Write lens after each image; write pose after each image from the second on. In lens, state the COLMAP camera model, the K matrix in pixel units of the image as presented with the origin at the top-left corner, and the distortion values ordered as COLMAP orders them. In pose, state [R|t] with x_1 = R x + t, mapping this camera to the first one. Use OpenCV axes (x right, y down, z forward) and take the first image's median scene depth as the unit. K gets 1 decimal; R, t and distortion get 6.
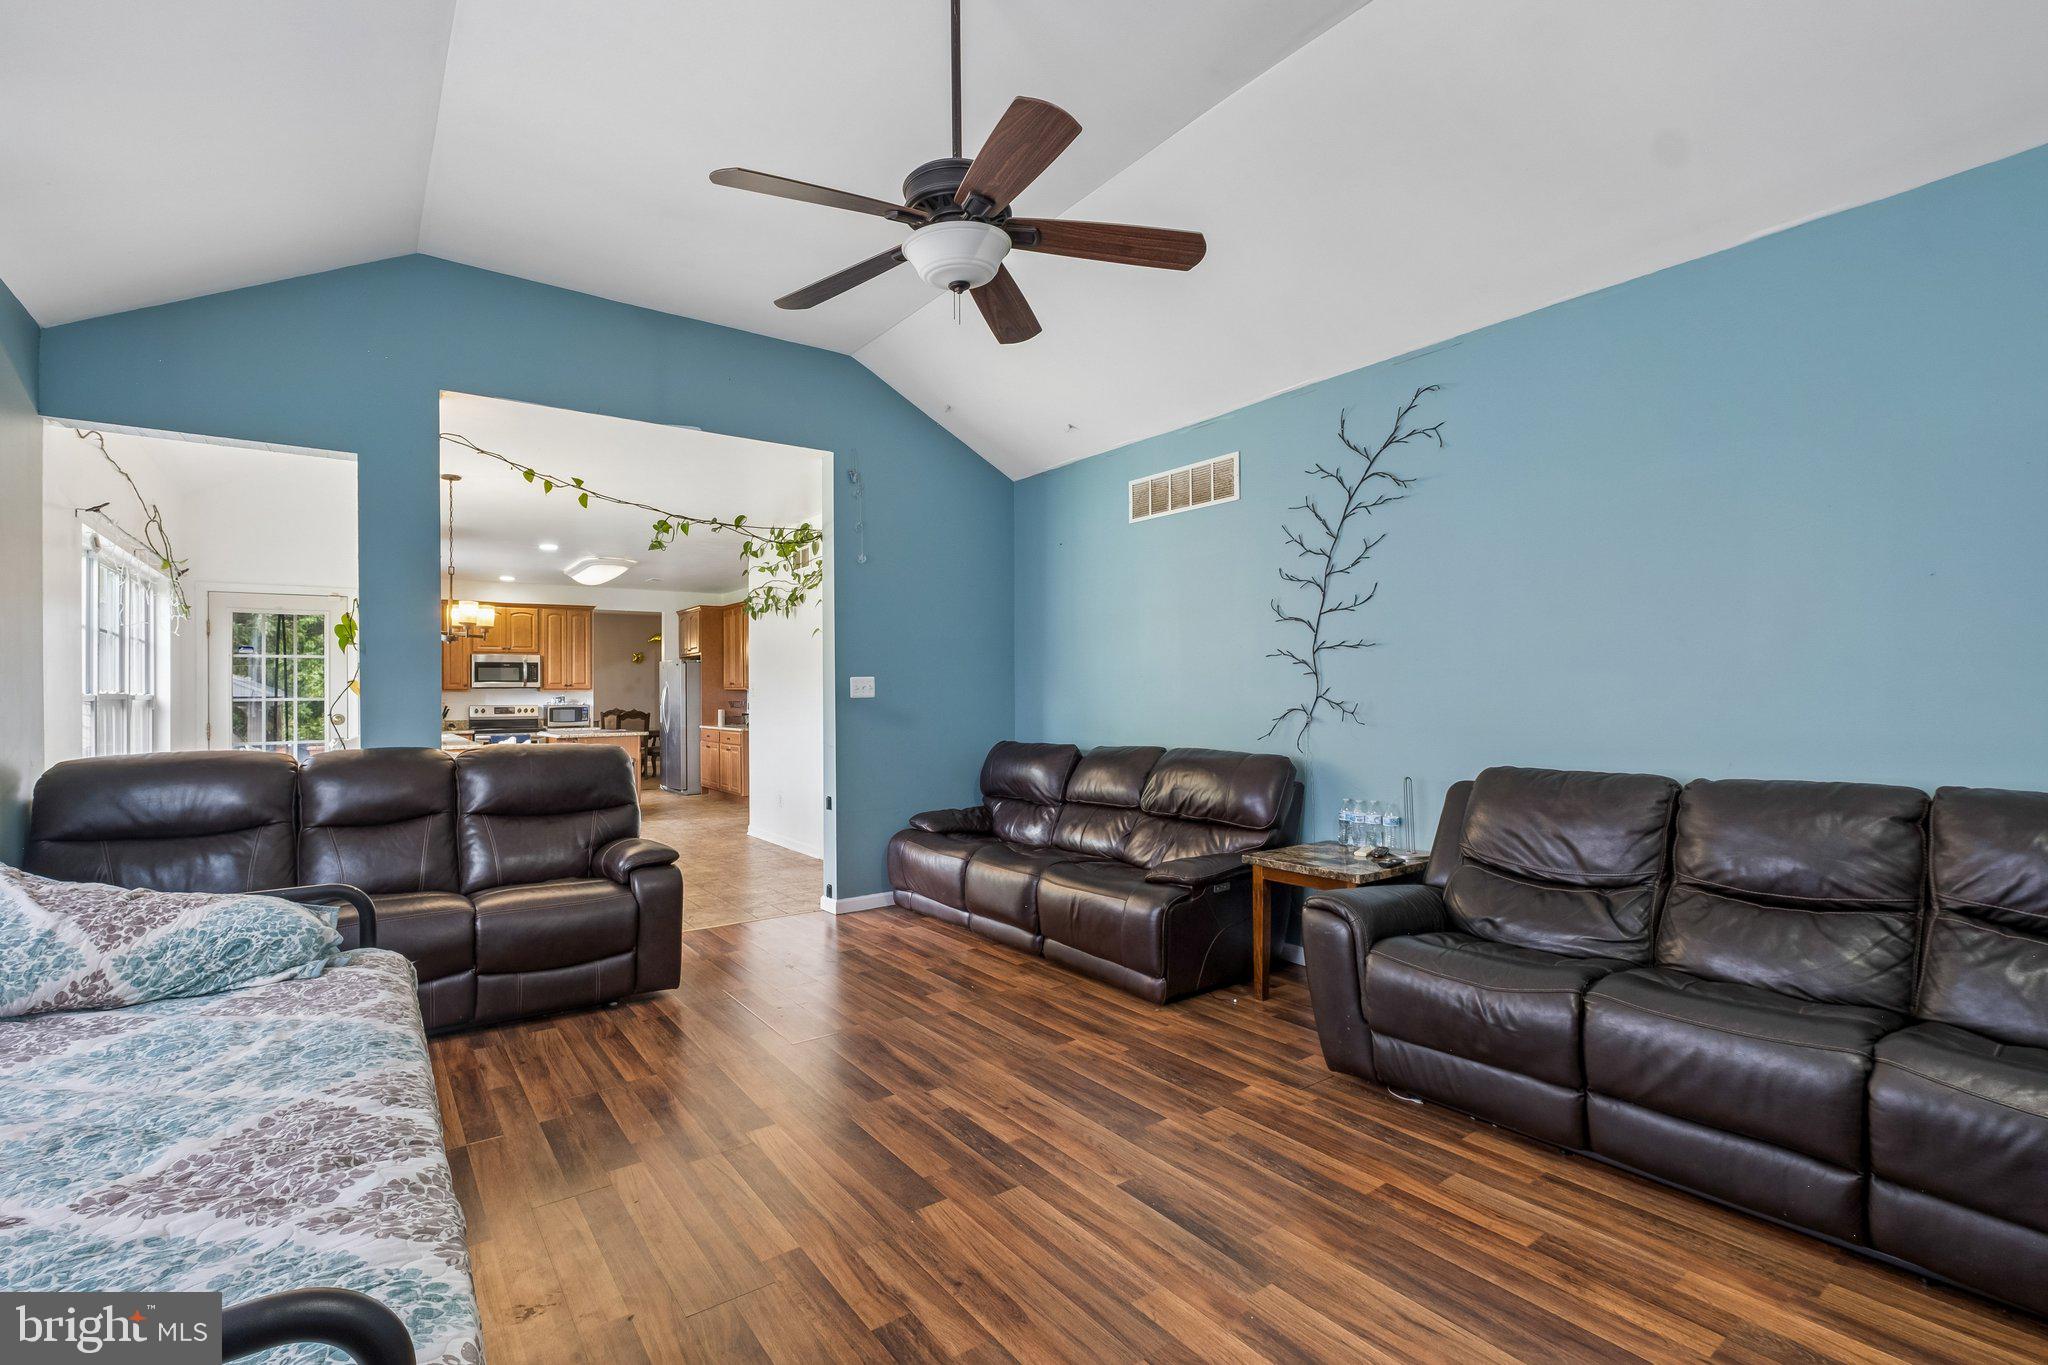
lens RADIAL K [[904.1, 0, 981.6], [0, 904.1, 683.4], [0, 0, 1]] dist [0.000101, -0.001162]
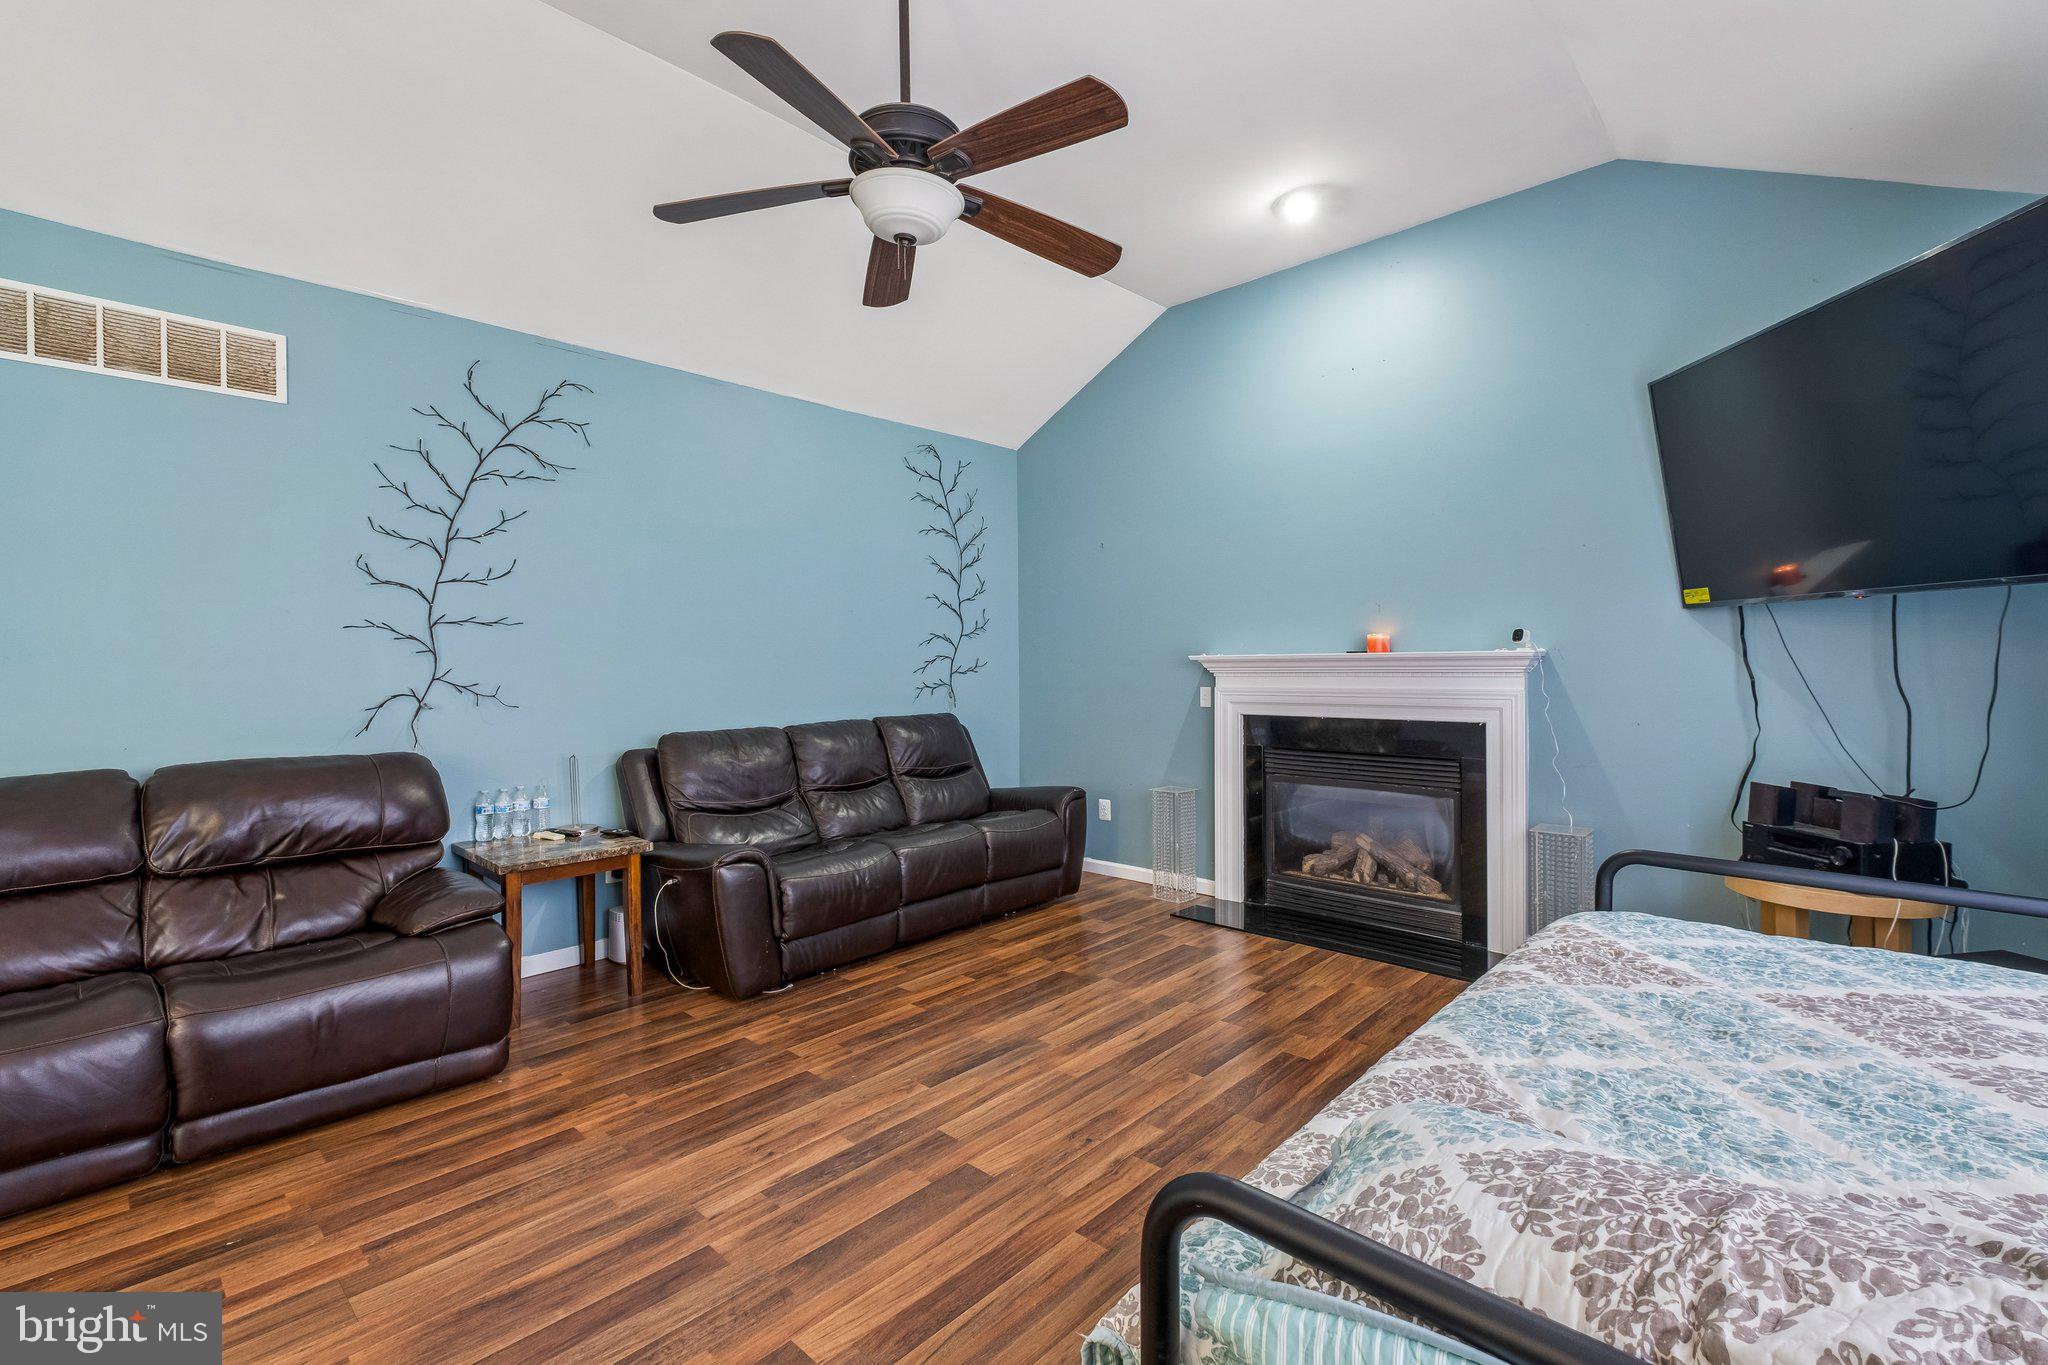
lens RADIAL K [[904.1, 0, 1021.2], [0, 904.1, 676.1], [0, 0, 1]] dist [0.000101, -0.001162]
pose [[-0.200934, -0.001293, 0.979604, -0.710299], [0.000564, 0.999999, 0.001435, 0.013020], [-0.979605, 0.000840, -0.200933, 0.775892]]
